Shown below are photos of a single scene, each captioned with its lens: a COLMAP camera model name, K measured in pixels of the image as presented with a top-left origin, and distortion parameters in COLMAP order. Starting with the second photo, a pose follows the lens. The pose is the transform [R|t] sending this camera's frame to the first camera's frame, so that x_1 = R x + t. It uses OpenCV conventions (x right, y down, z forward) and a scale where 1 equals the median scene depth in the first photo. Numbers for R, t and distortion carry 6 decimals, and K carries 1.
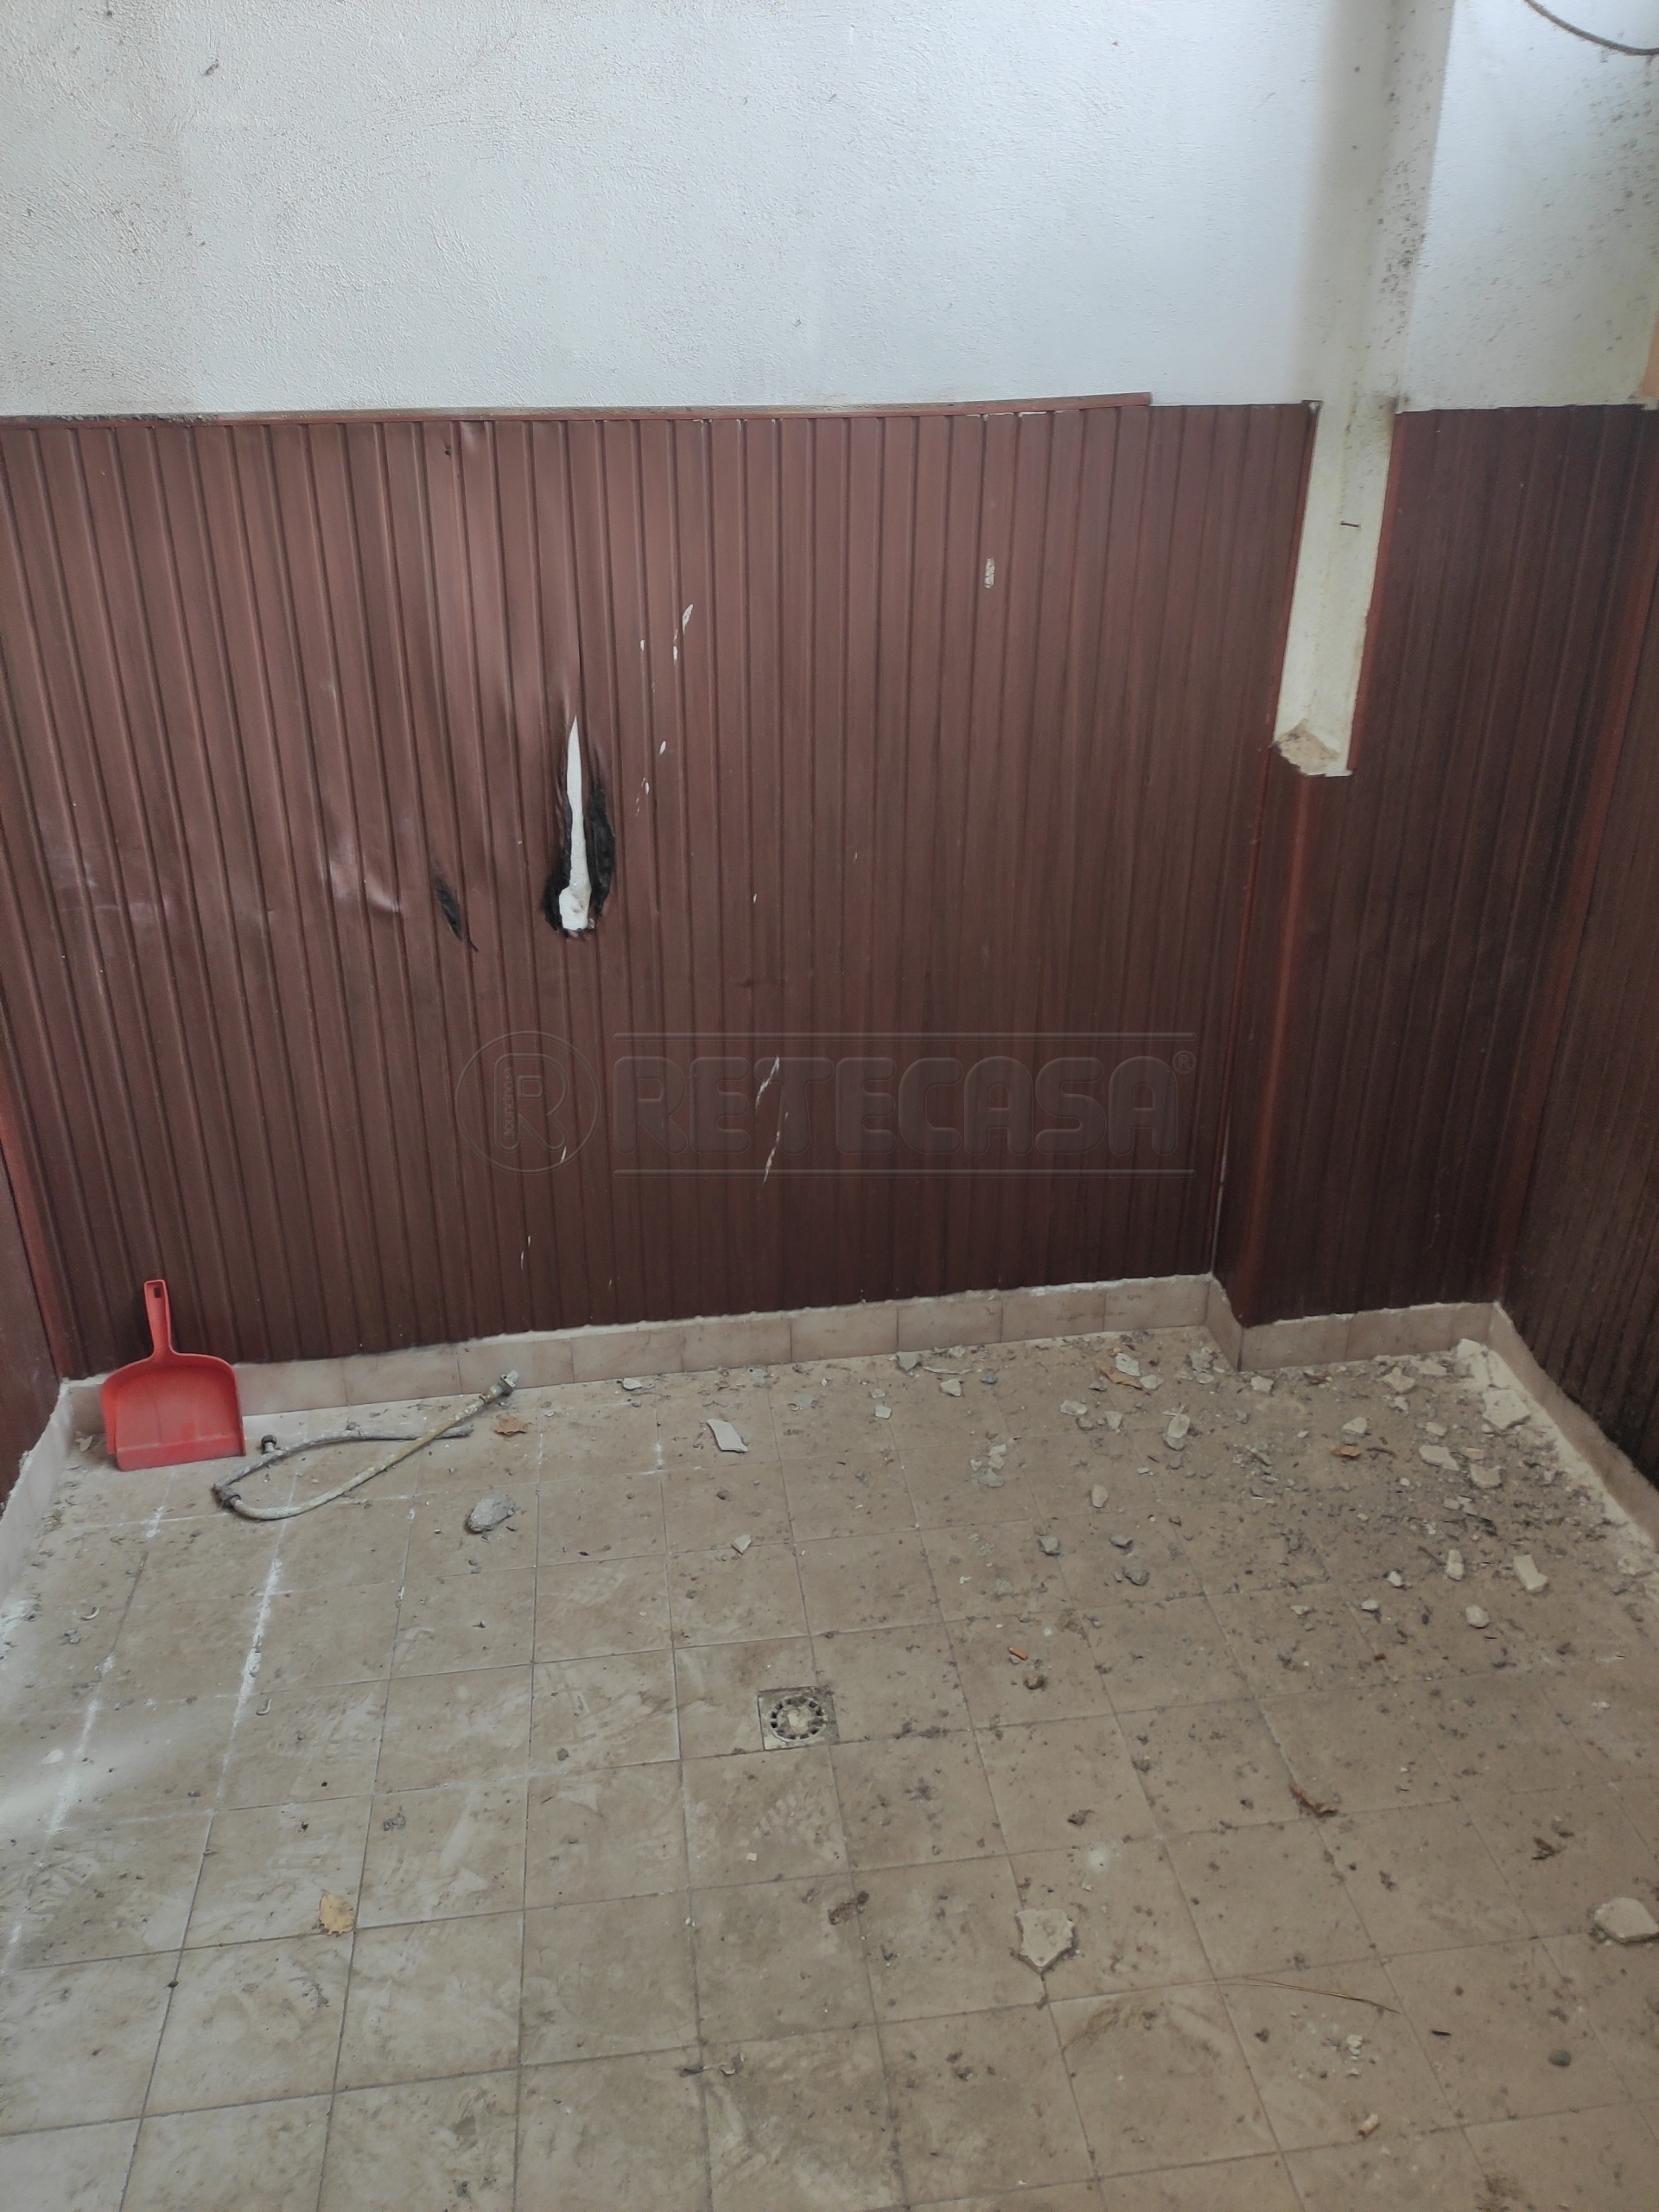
lens RADIAL K [[1657.8, 0, 810.8], [0, 1657.8, 1100.0], [0, 0, 1]] dist [0.064900, -0.061400]
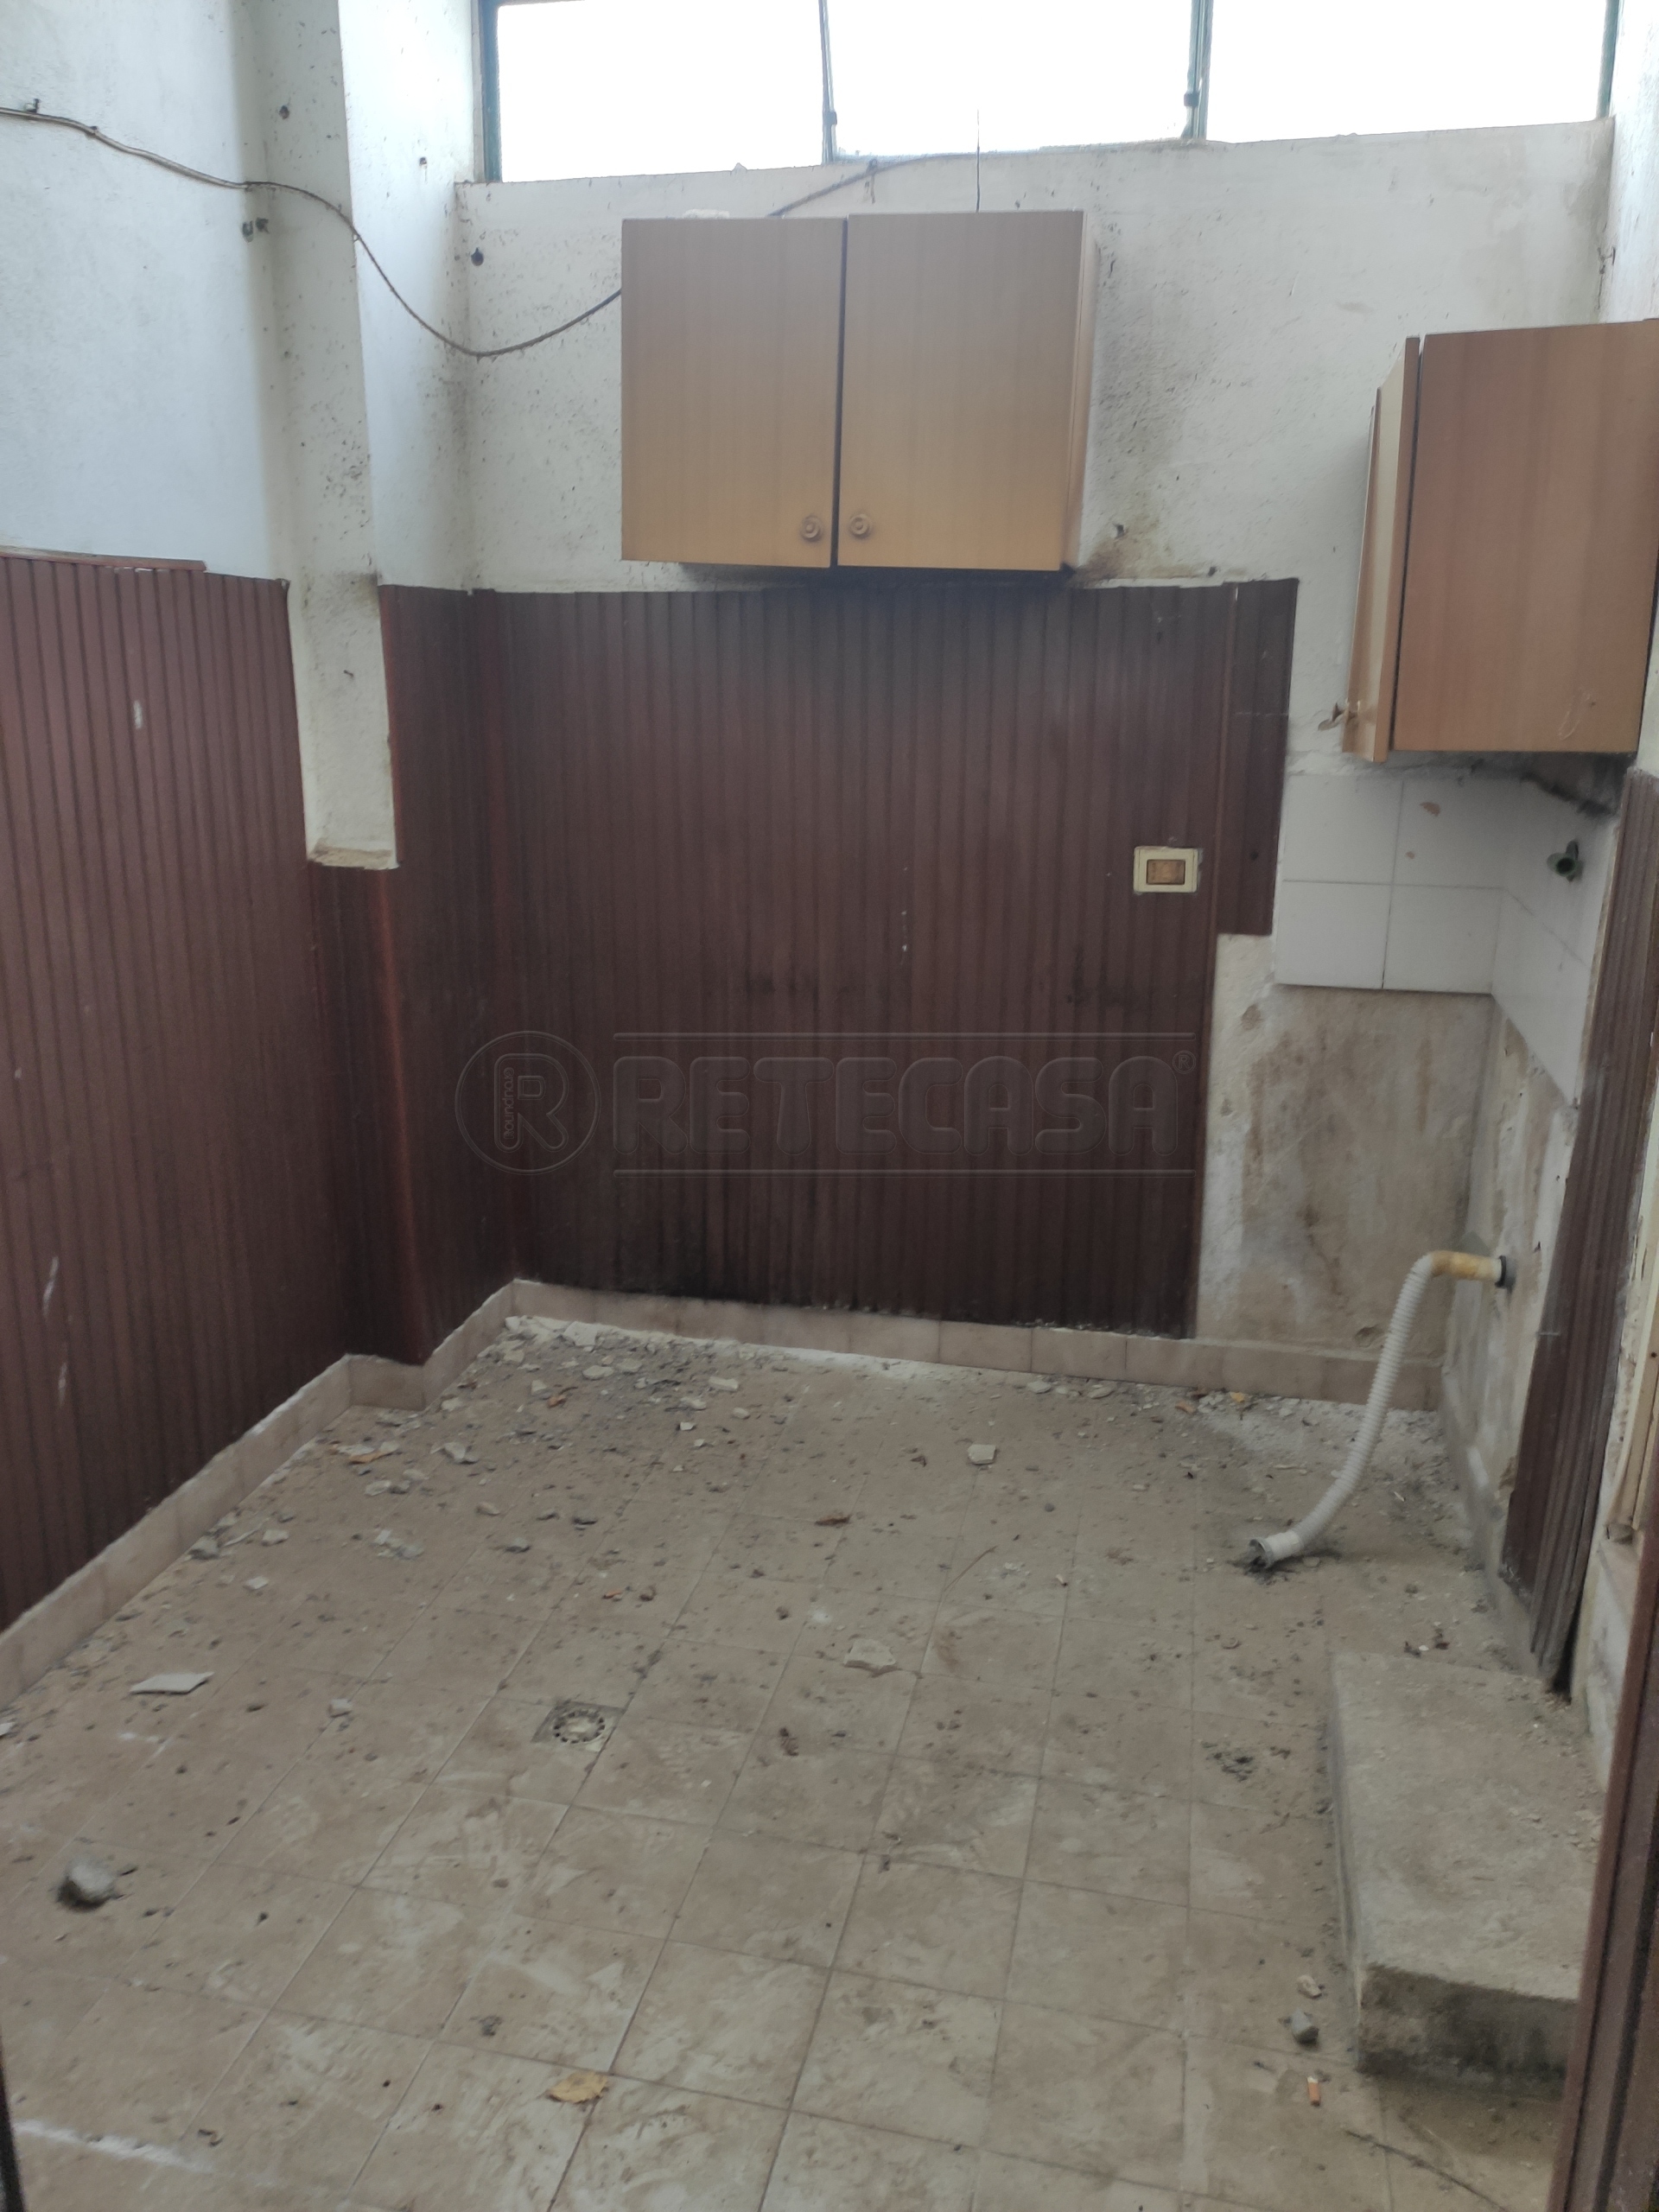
lens RADIAL K [[1657.8, 0, 810.4], [0, 1657.8, 1112.7], [0, 0, 1]] dist [0.064900, -0.061400]
pose [[0.353914, -0.235499, 0.905144, -0.785827], [0.412689, 0.907793, 0.074826, 0.005973], [-0.839305, 0.347061, 0.418468, 0.305940]]
